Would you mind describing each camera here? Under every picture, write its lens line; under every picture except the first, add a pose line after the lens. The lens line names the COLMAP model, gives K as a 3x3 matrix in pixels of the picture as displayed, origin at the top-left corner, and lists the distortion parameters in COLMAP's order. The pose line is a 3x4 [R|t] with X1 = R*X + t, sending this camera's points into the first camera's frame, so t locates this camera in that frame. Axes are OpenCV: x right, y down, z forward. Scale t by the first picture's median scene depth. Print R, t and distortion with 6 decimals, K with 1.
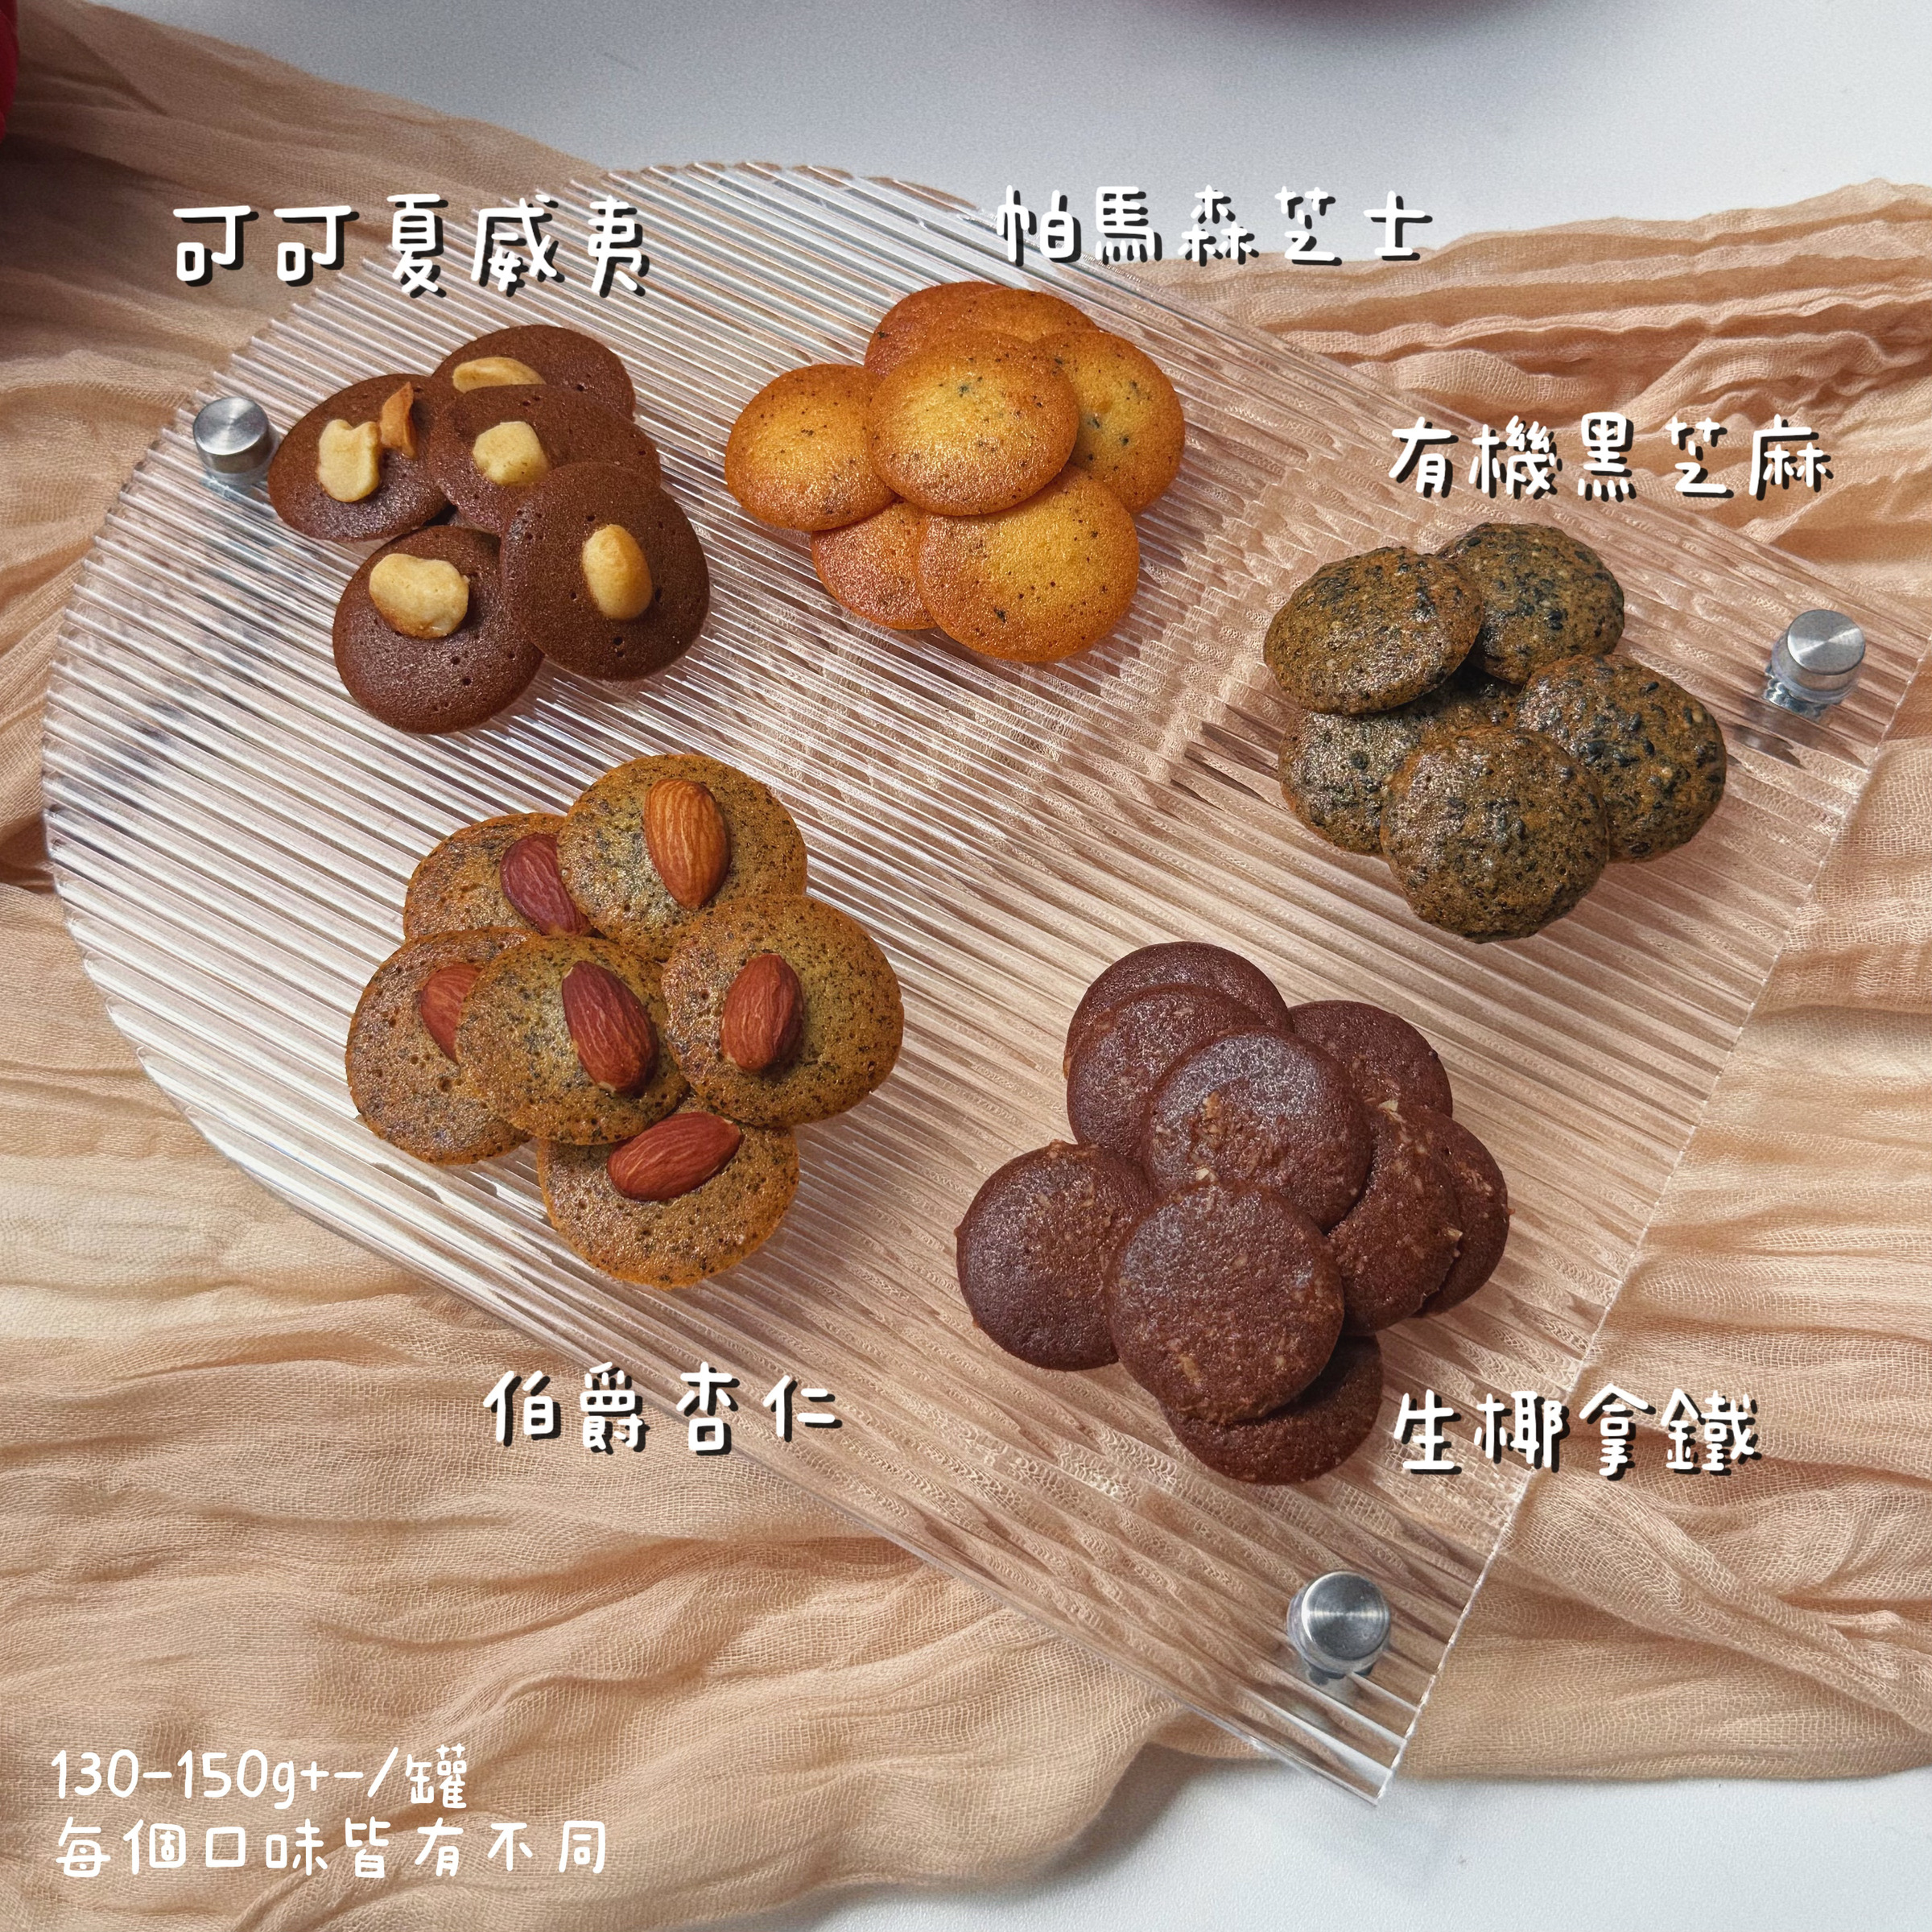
lens RADIAL K [[3038.2, 0, 966.0], [0, 3038.2, 966.0], [0, 0, 1]] dist [0.188472, -0.548960]
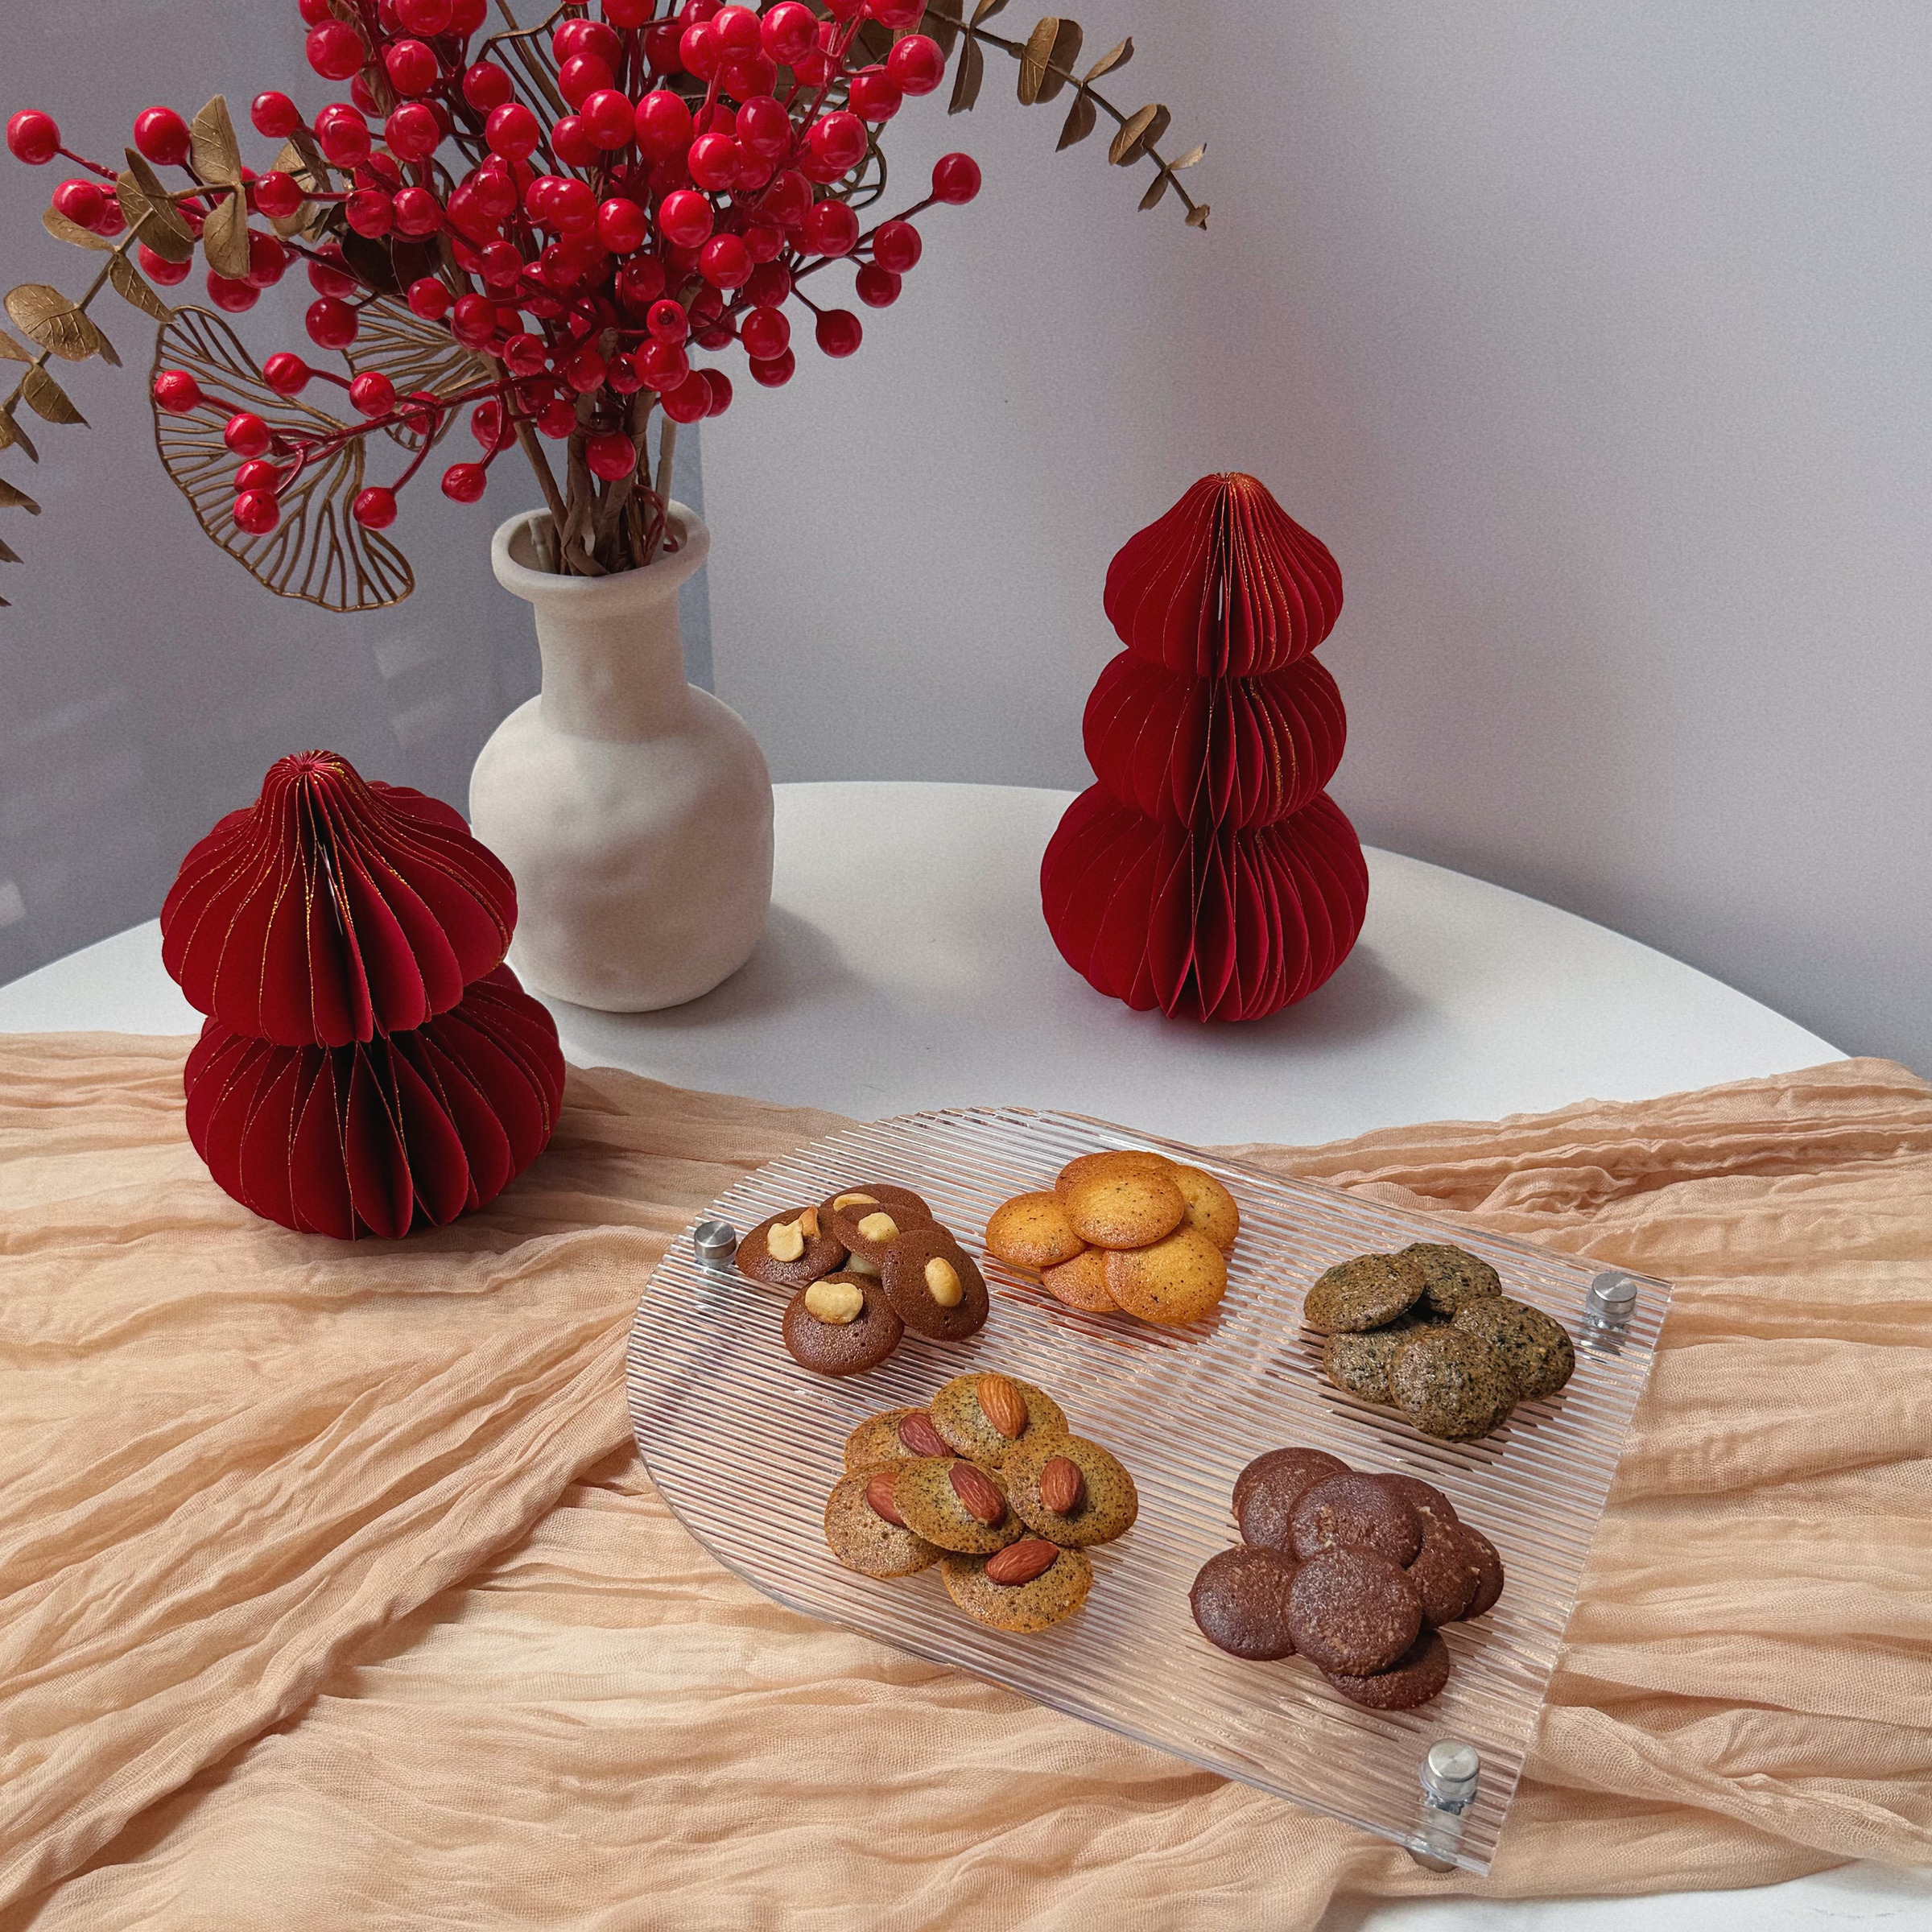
lens RADIAL K [[2327.8, 0, 966.0], [0, 2327.8, 966.0], [0, 0, 1]] dist [0.171604, -0.354795]
pose [[0.997837, -0.046727, 0.046248, -0.161138], [0.062234, 0.898112, -0.435342, 0.313893], [-0.021194, 0.437278, 0.899077, -0.330976]]
